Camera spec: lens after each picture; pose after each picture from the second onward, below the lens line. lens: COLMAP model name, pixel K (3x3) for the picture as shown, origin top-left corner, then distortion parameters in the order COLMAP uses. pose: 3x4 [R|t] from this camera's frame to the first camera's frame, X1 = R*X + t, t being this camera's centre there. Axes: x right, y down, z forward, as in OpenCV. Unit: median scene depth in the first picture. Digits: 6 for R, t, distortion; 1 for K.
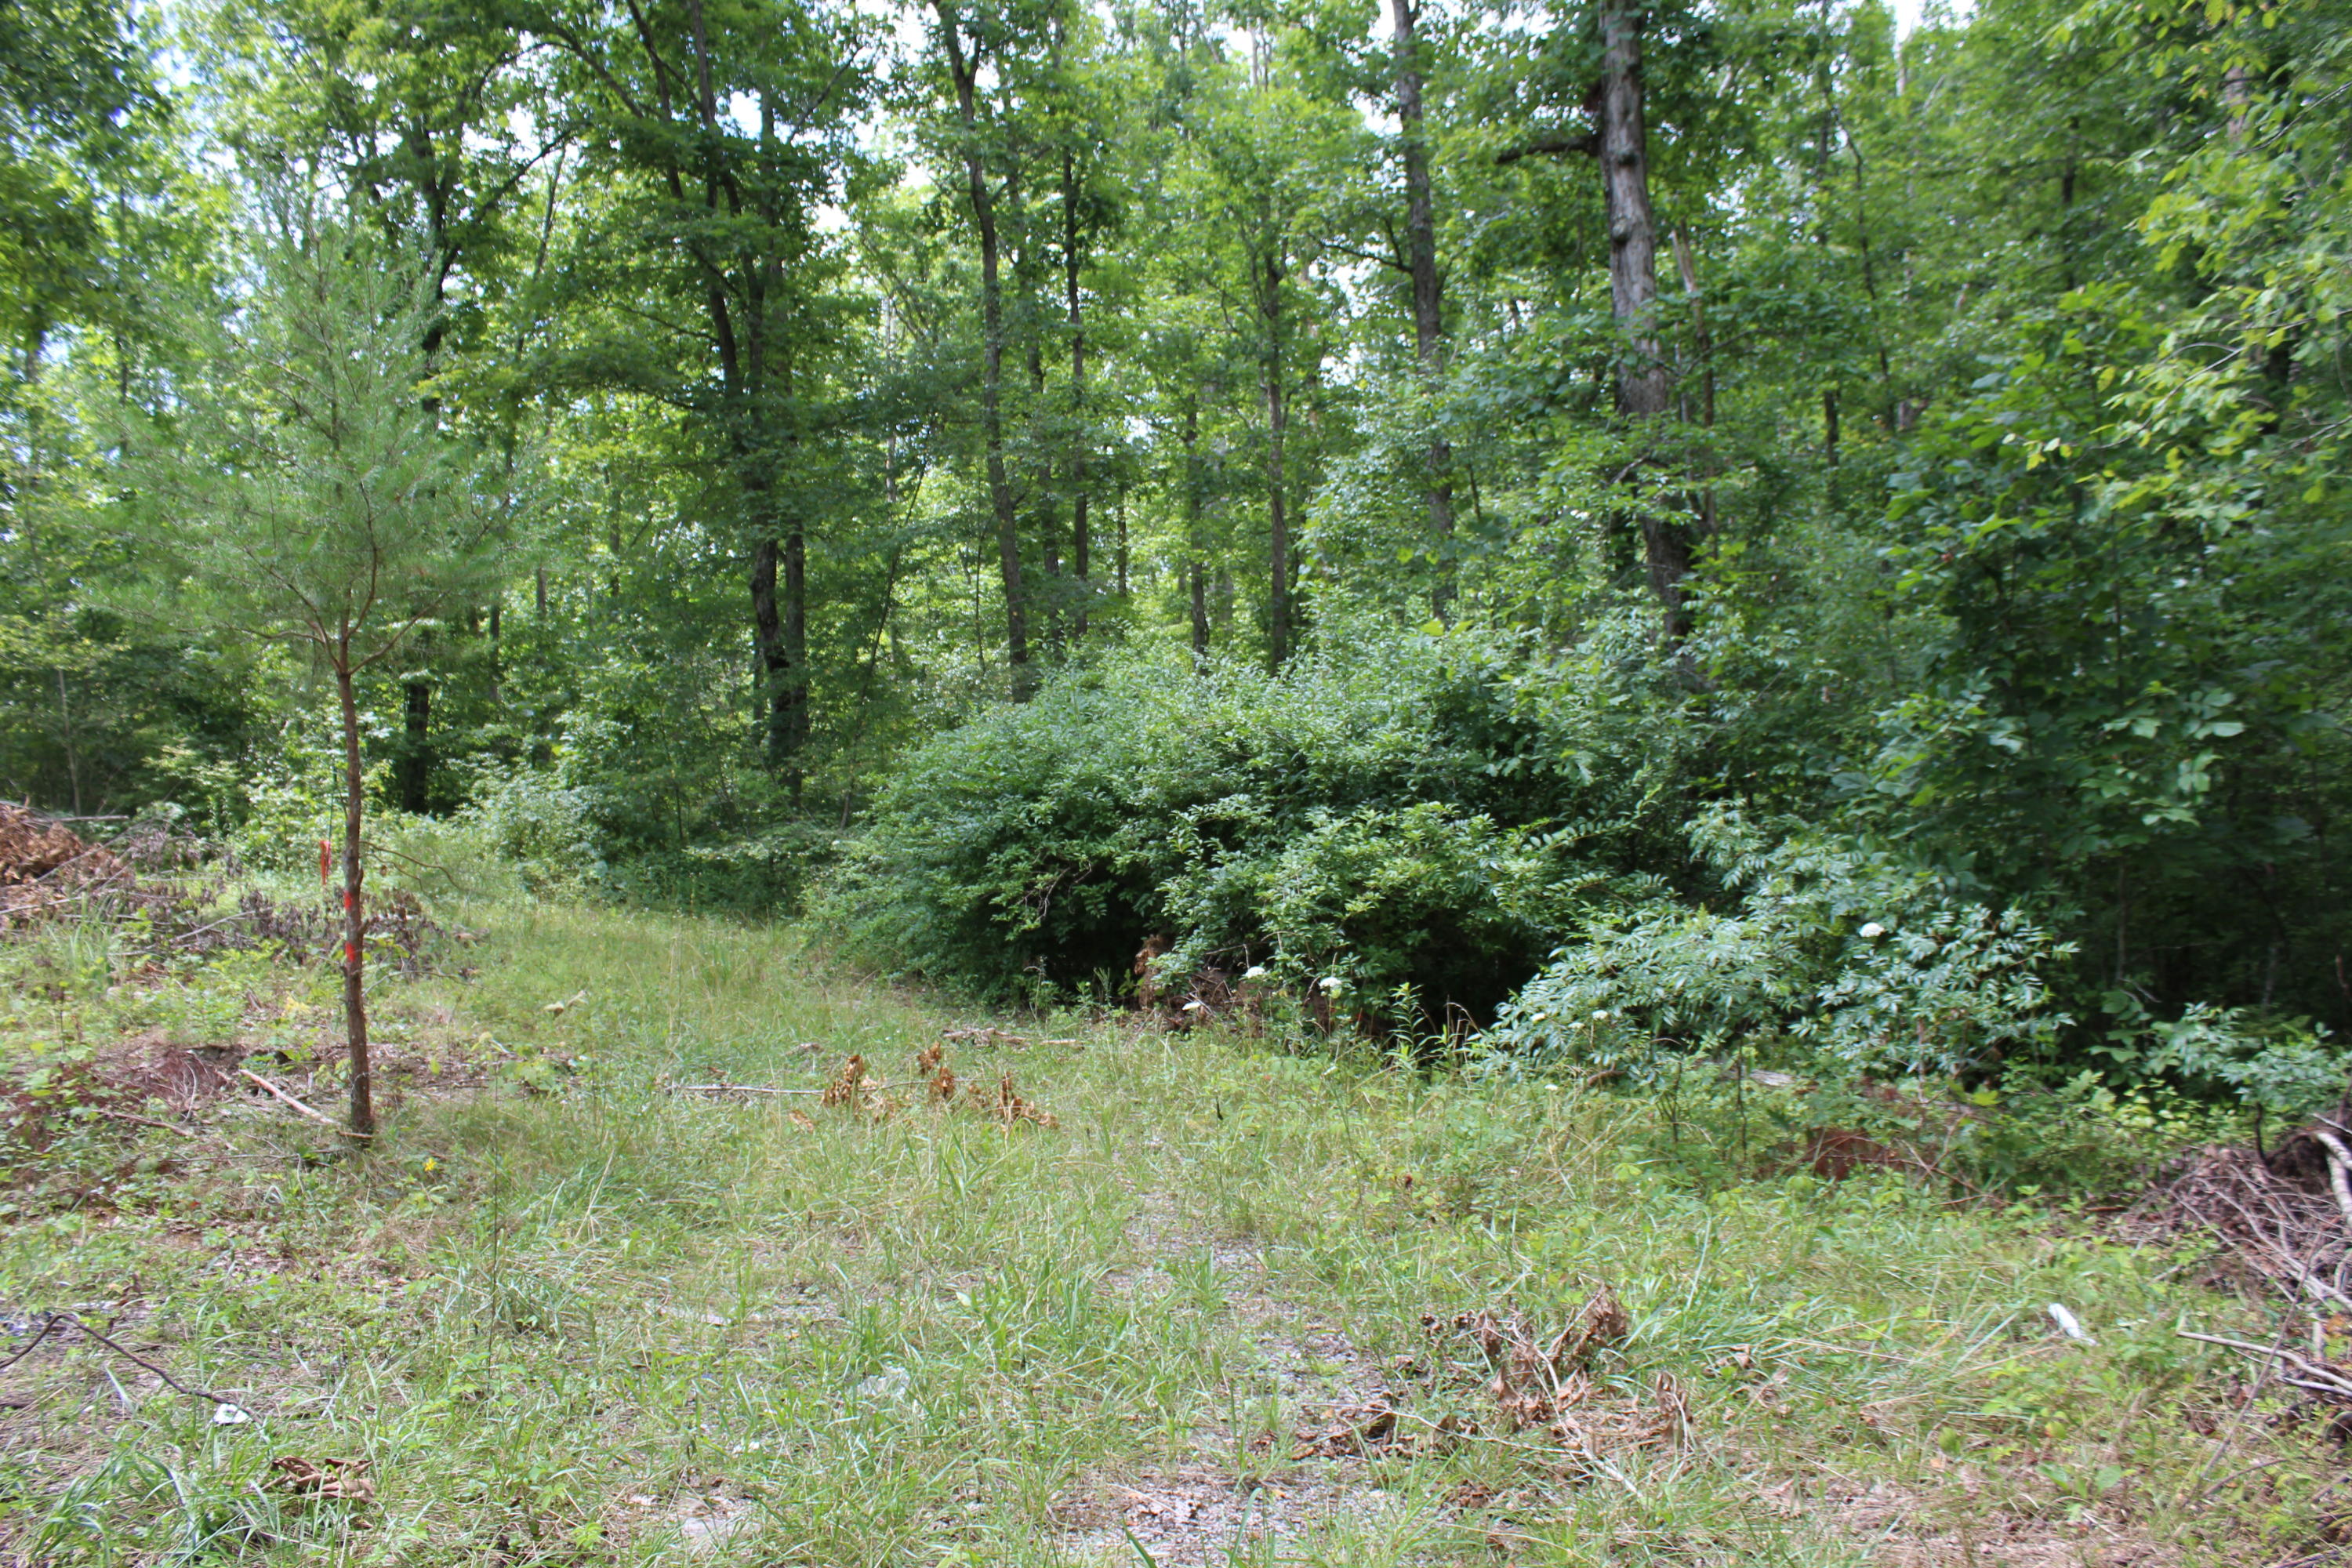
lens RADIAL K [[1959.8, 0, 1176.8], [0, 1959.8, 792.5], [0, 0, 1]] dist [-0.168845, 0.164602]
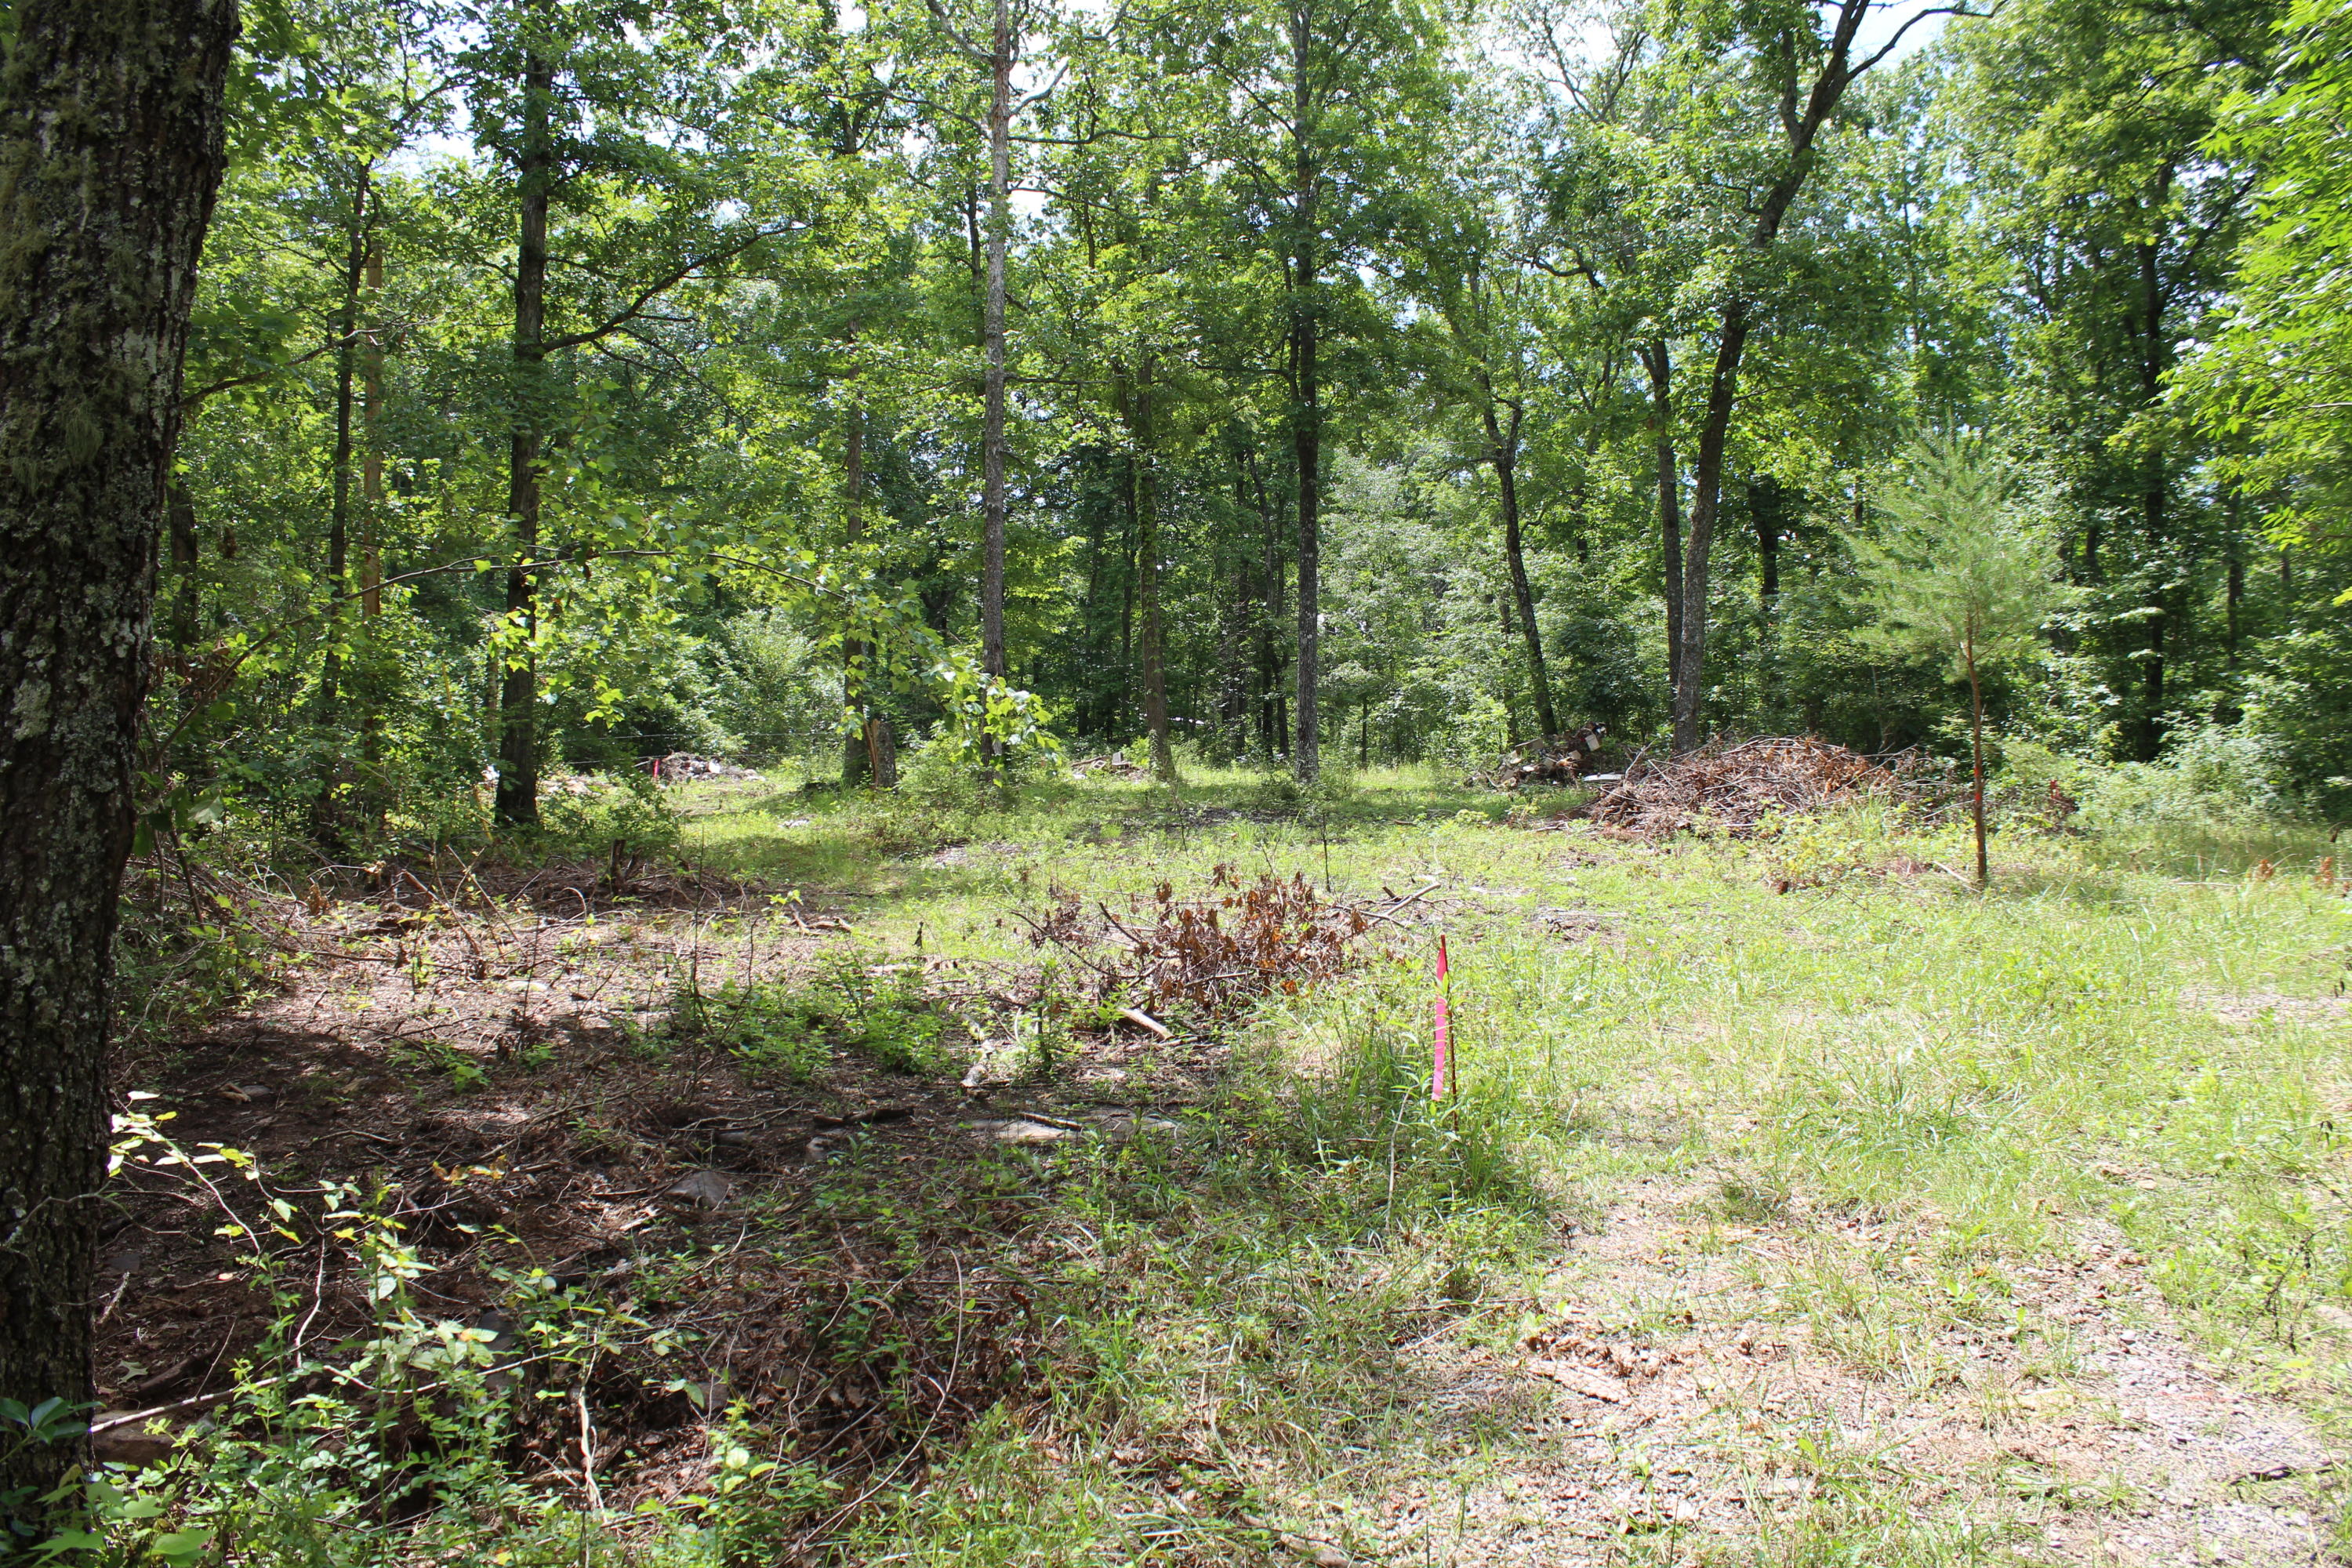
lens RADIAL K [[1959.0, 0, 1172.5], [0, 1959.0, 791.9], [0, 0, 1]] dist [-0.166150, 0.143245]
pose [[0.622889, -0.015706, -0.782152, 0.397375], [0.022551, 0.999743, -0.002116, 0.039516], [0.781985, -0.016320, 0.623084, -0.600367]]
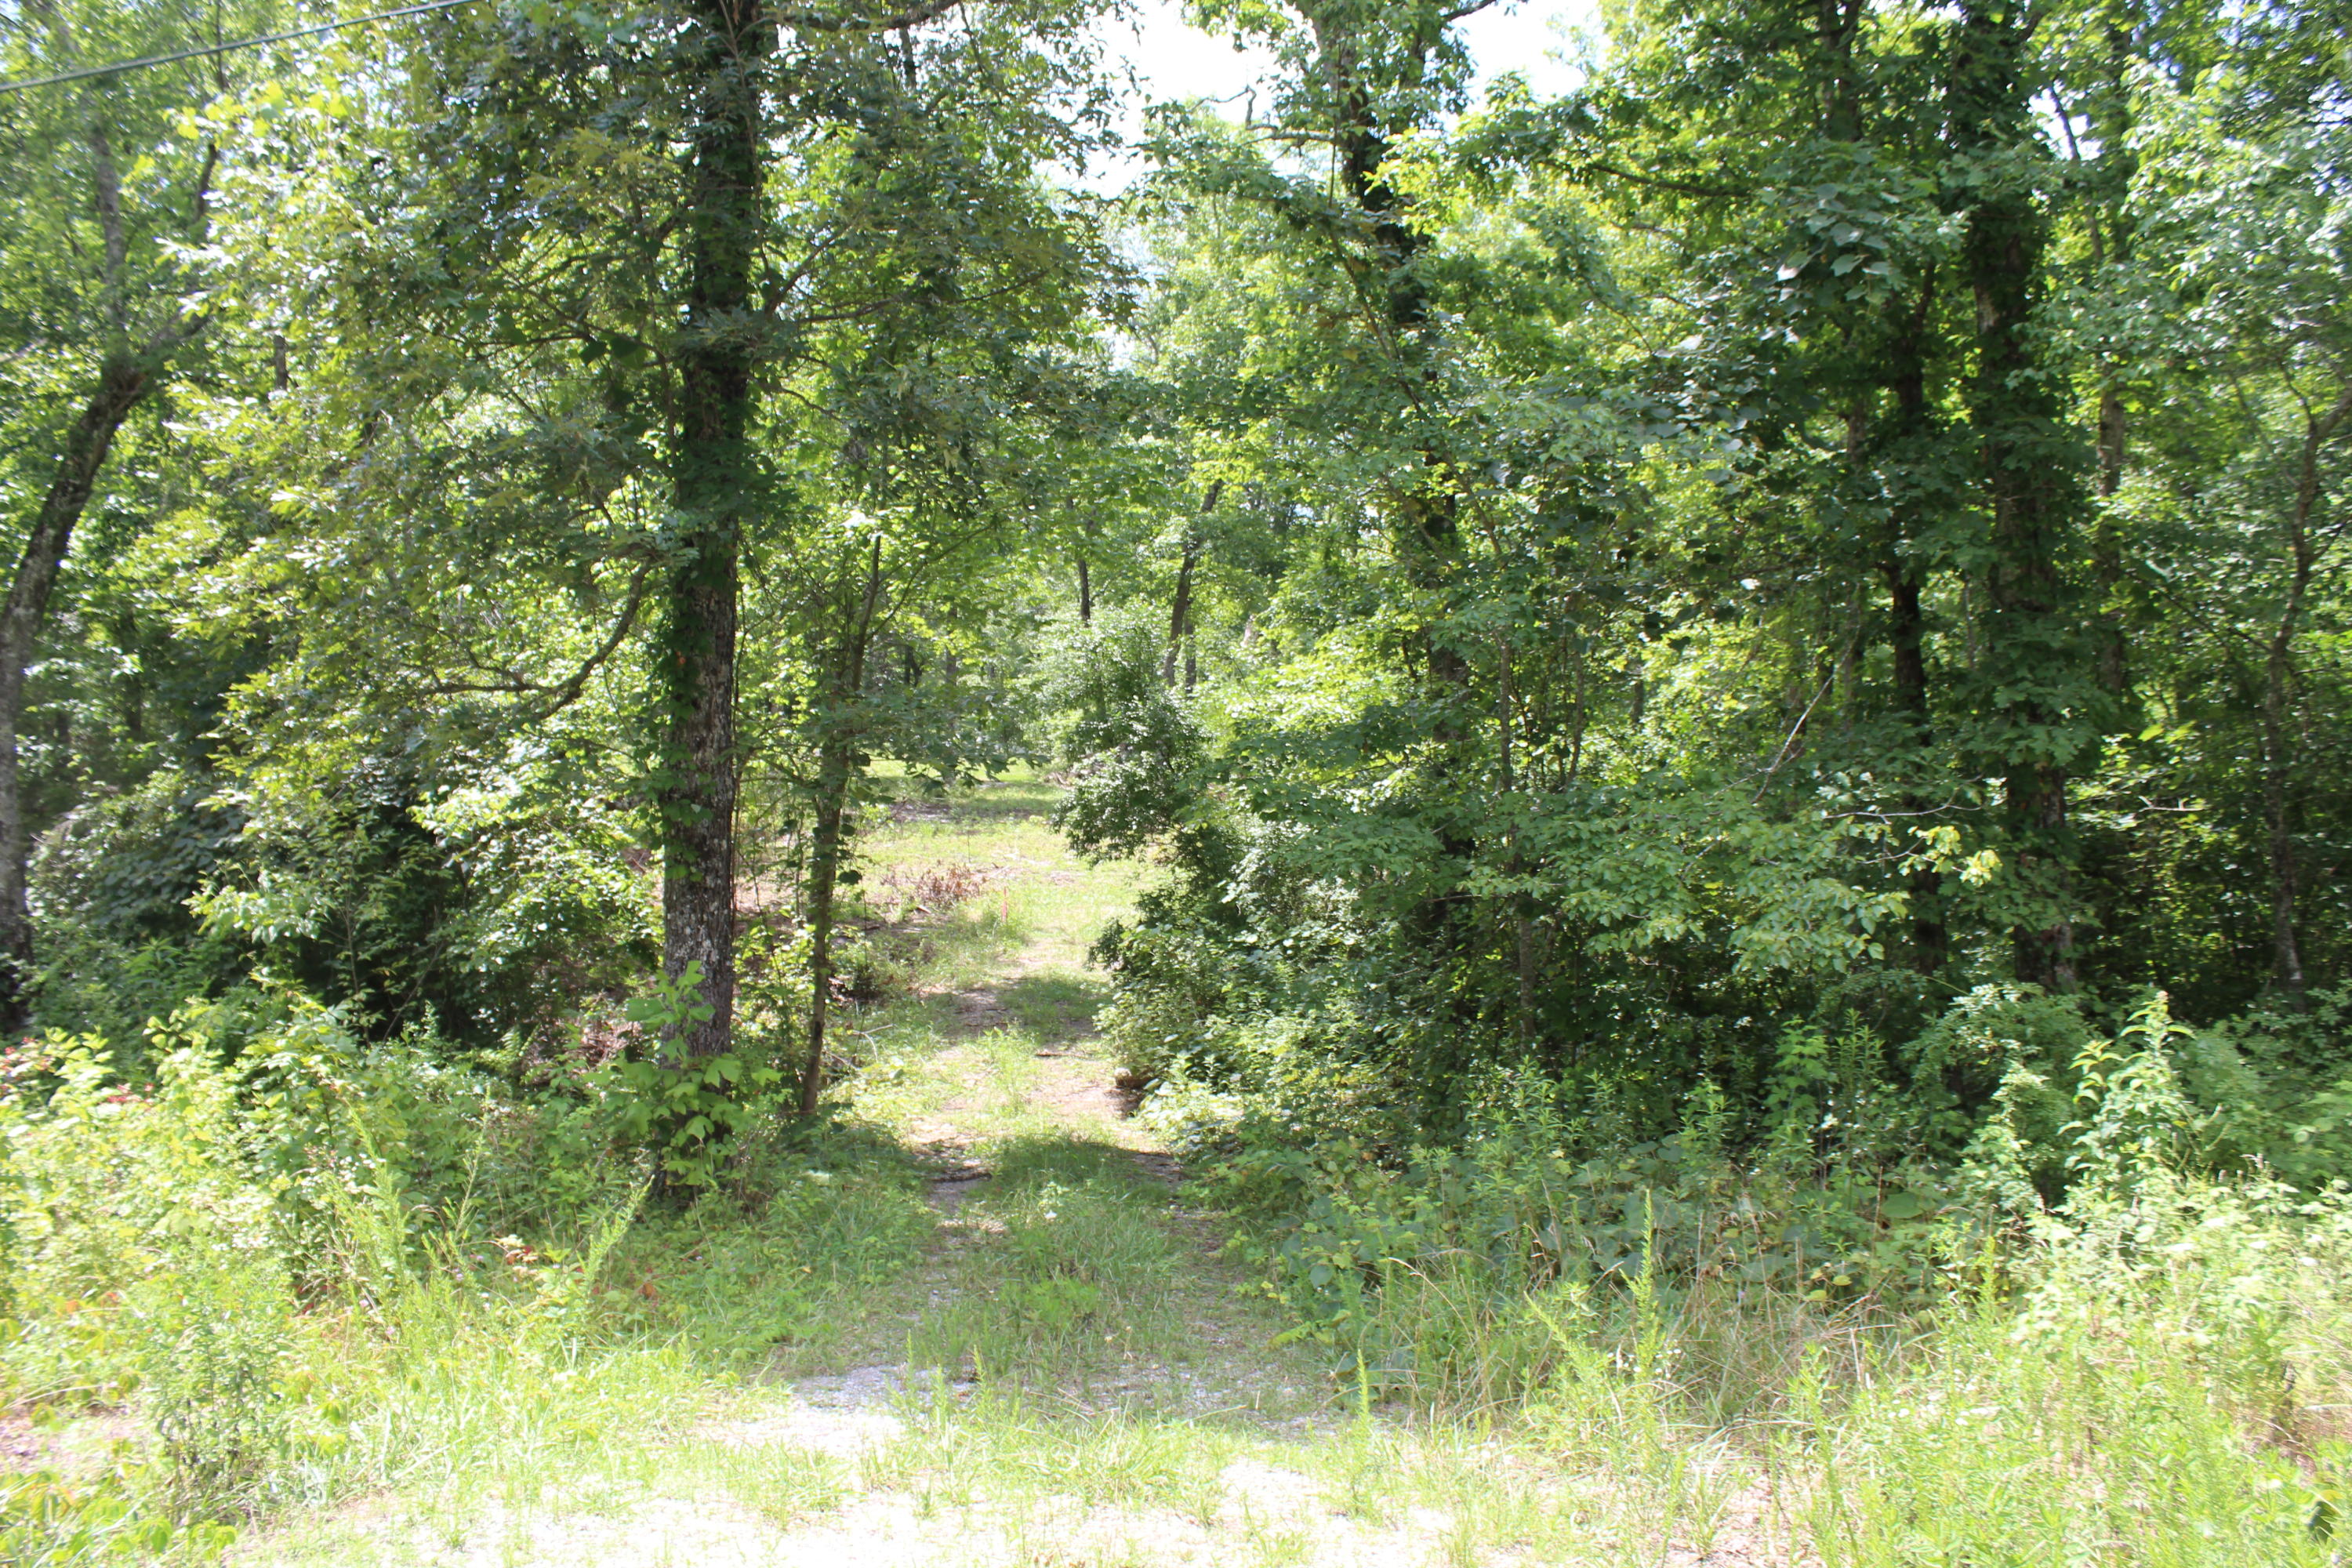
lens RADIAL K [[1959.0, 0, 1172.5], [0, 1959.0, 791.9], [0, 0, 1]] dist [-0.166150, 0.143245]
pose [[0.763388, 0.019613, -0.645642, 1.791743], [0.008509, 0.999147, 0.040412, -0.140054], [0.645884, -0.036344, 0.762570, -1.965041]]
